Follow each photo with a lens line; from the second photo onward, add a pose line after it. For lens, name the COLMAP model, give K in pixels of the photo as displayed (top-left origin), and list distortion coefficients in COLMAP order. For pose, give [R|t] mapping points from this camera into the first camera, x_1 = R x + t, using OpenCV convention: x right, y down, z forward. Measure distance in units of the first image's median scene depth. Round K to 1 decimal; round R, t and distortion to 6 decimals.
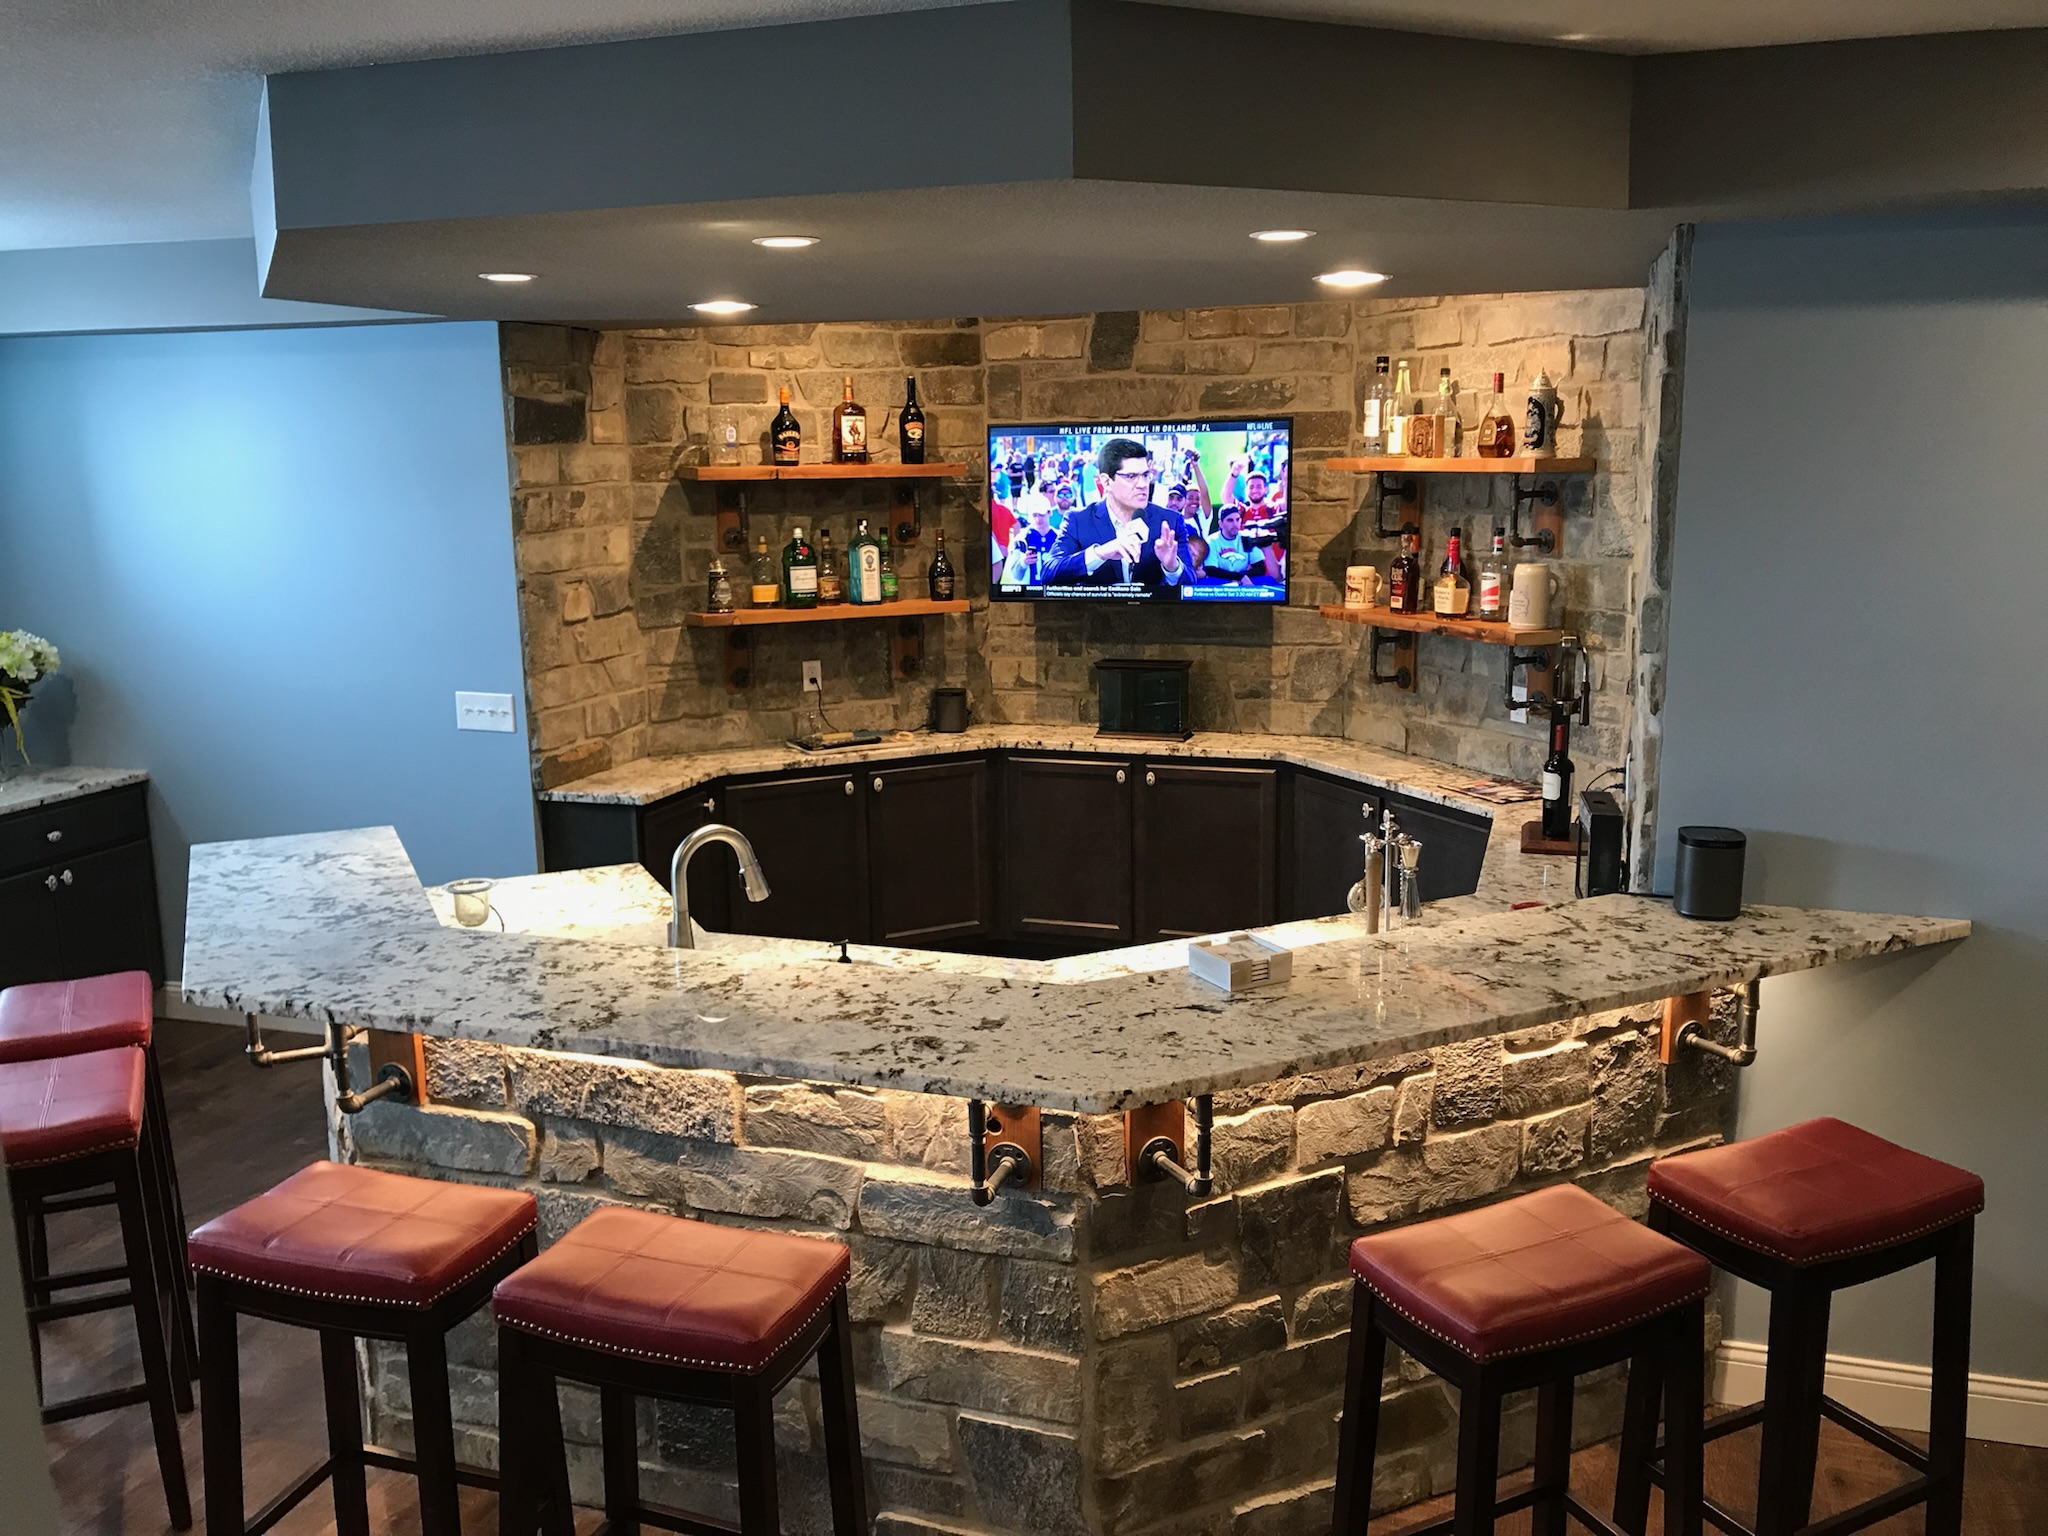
lens RADIAL K [[1665.6, 0, 1023.9], [0, 1665.6, 775.0], [0, 0, 1]] dist [0.158411, -0.520818]
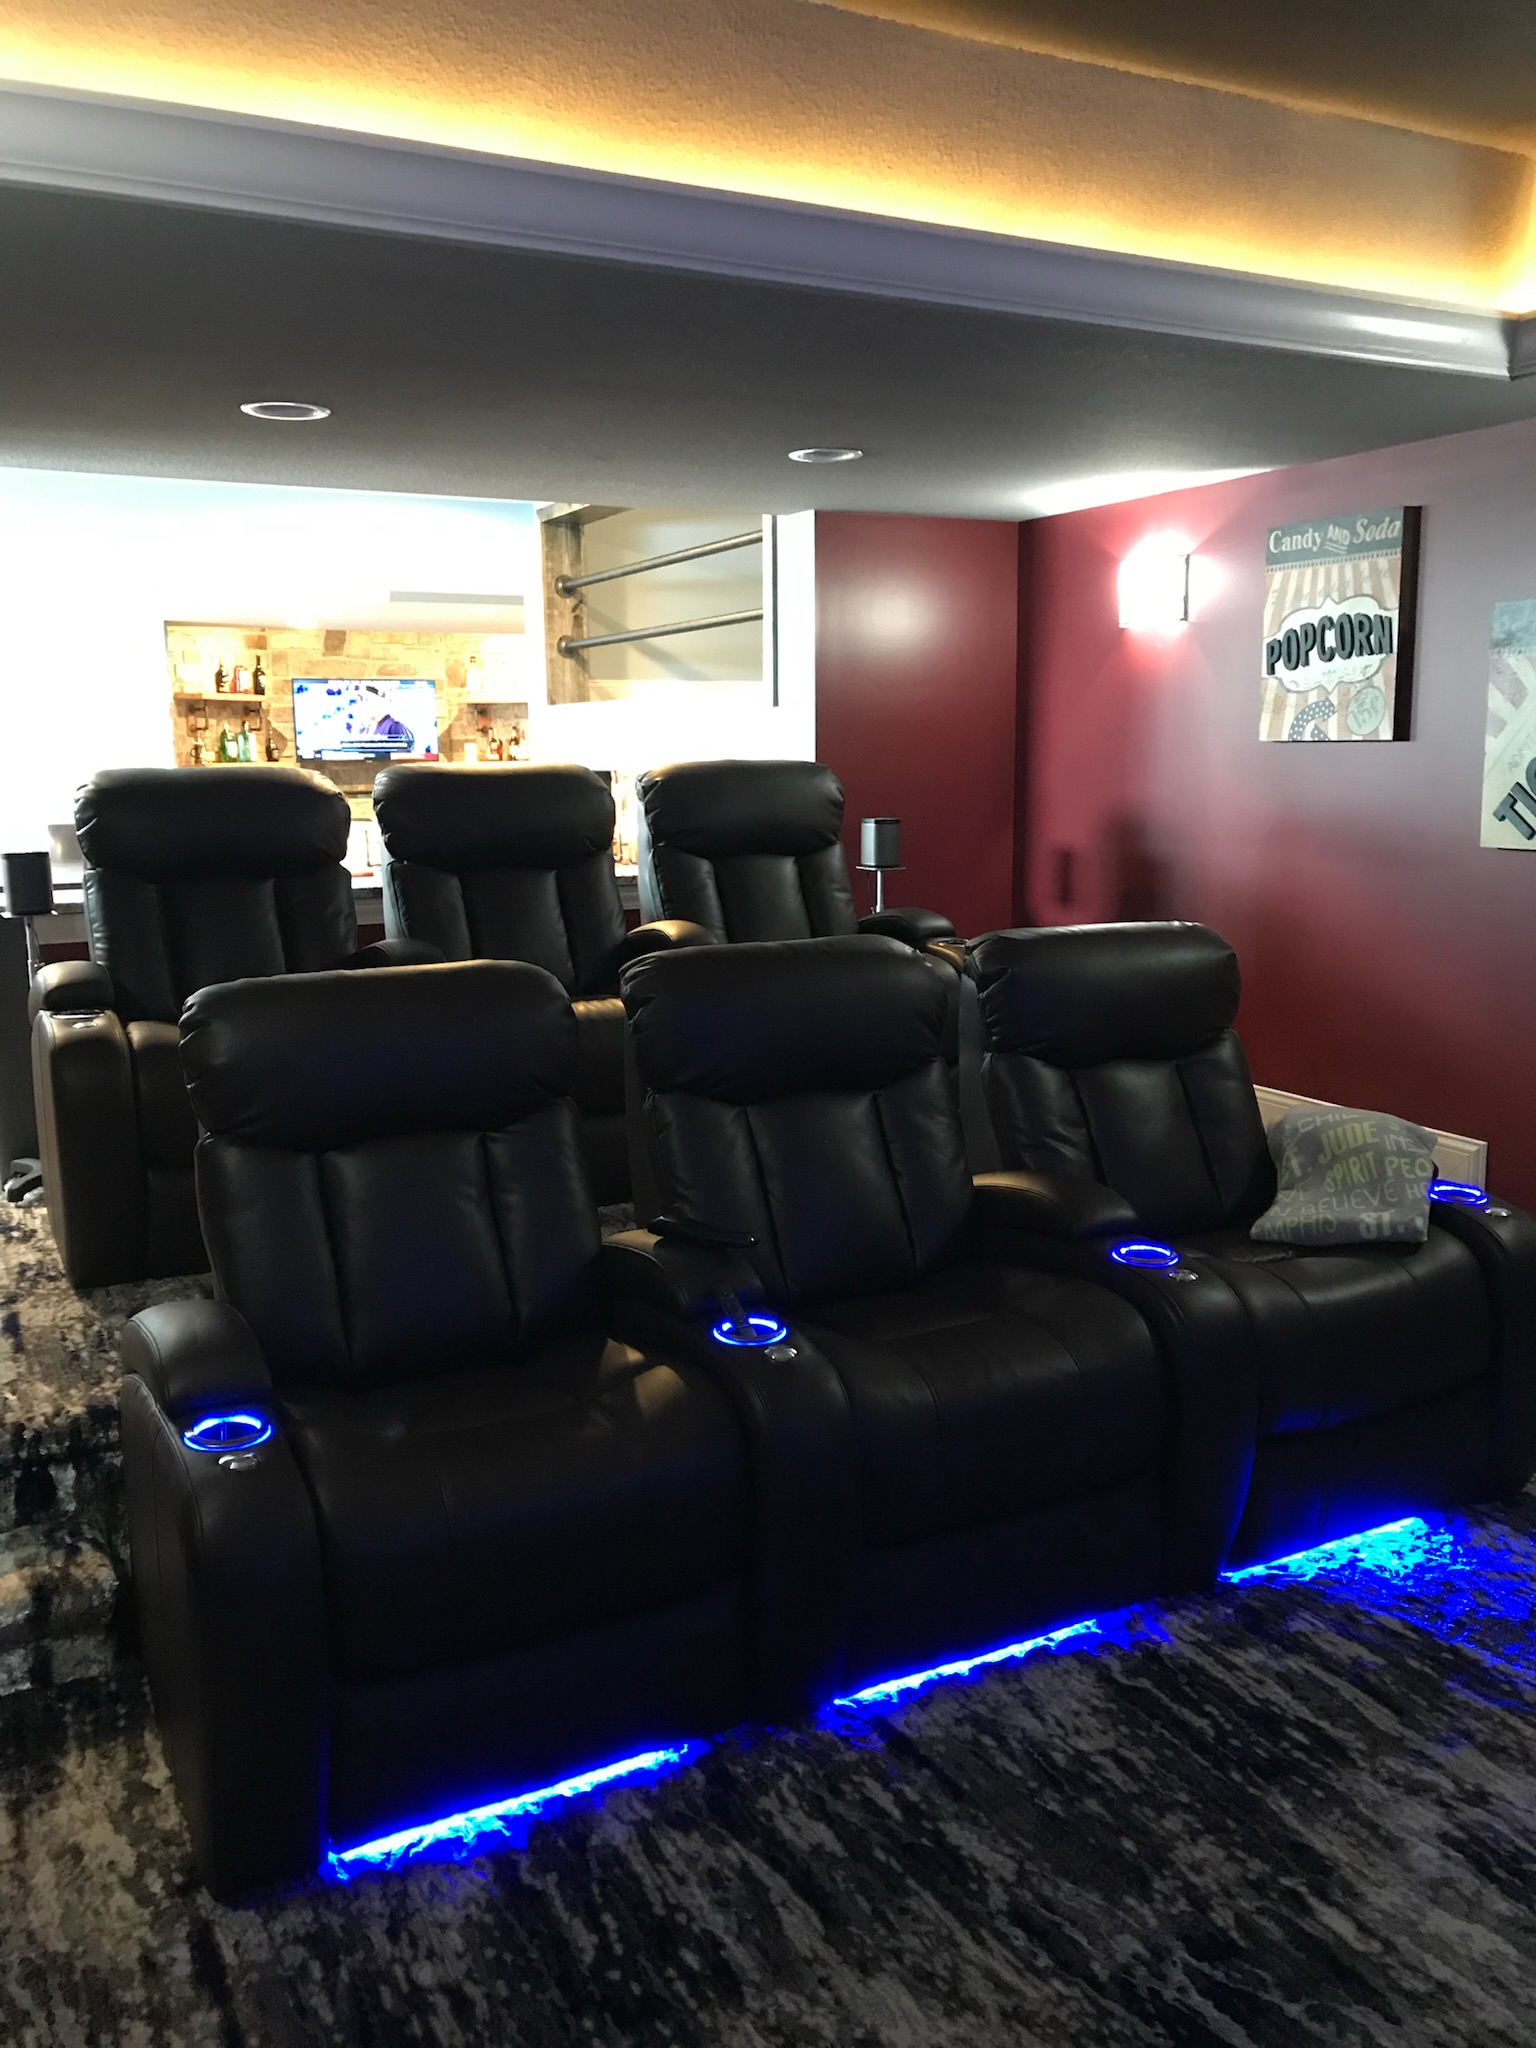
lens RADIAL K [[1689.7, 0, 774.5], [0, 1689.7, 1012.9], [0, 0, 1]] dist [0.017307, -0.000115]
pose [[0.698915, -0.101395, 0.707981, -1.185369], [0.134163, 0.990914, 0.009470, 0.277075], [-0.702508, 0.088366, 0.706168, -0.919302]]
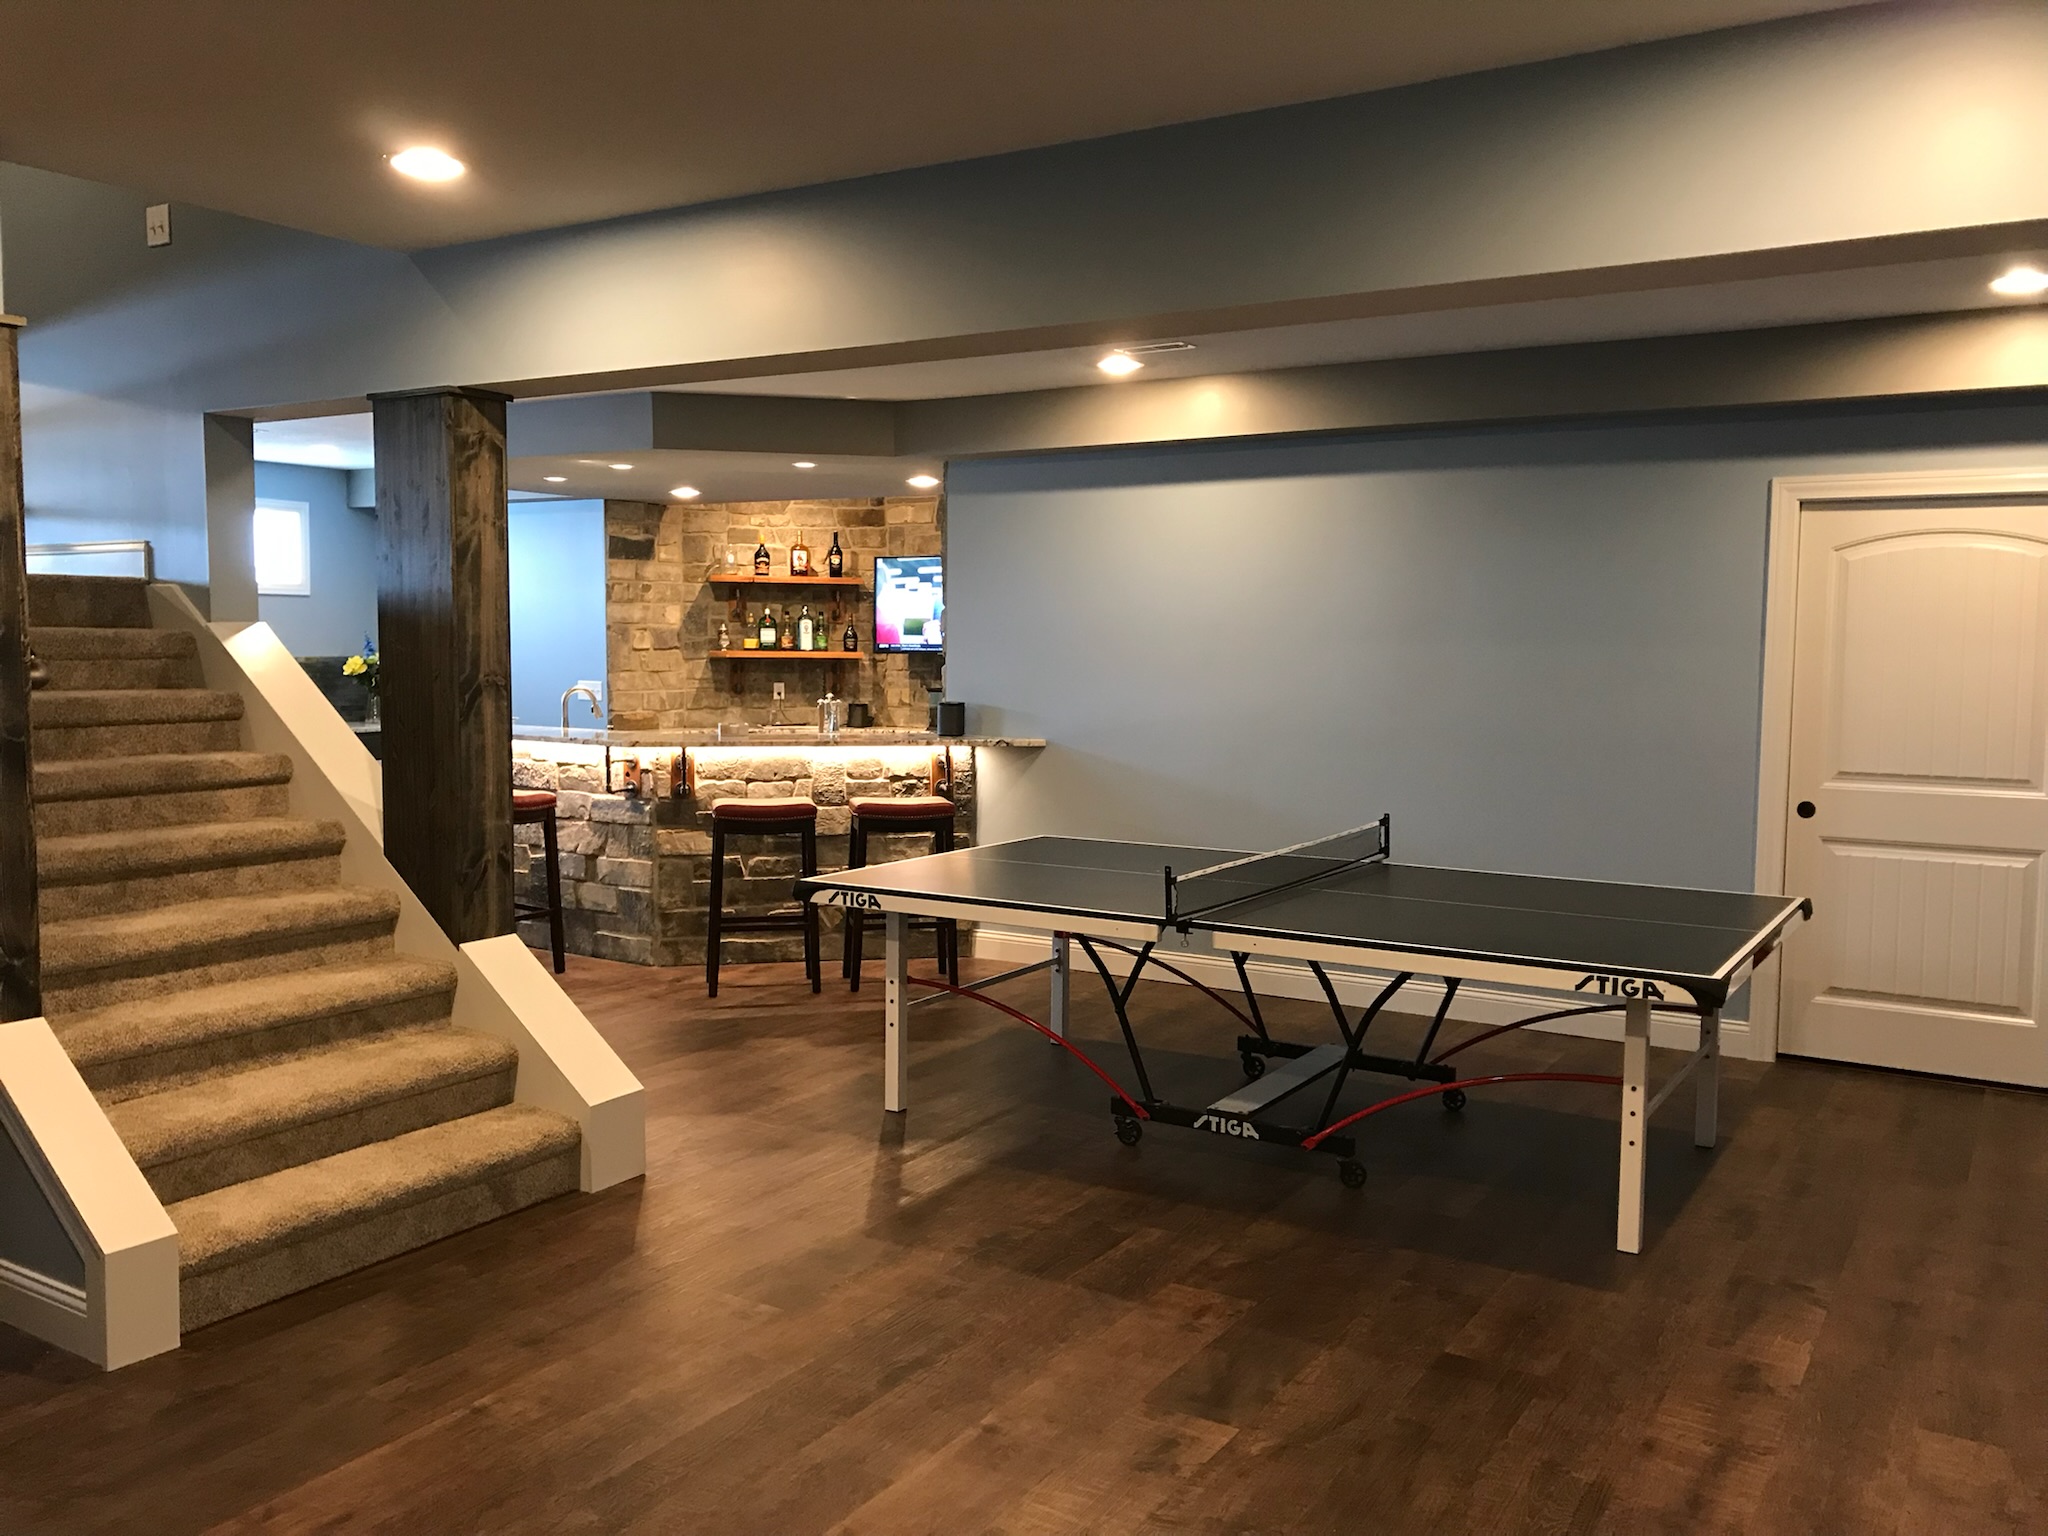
lens RADIAL K [[1659.6, 0, 1027.8], [0, 1659.6, 760.6], [0, 0, 1]] dist [0.155830, -0.398160]
pose [[0.971104, 0.040637, -0.235172, 0.600551], [-0.068066, 0.991630, -0.109716, 0.208364], [0.228745, 0.122553, 0.965741, -0.723219]]
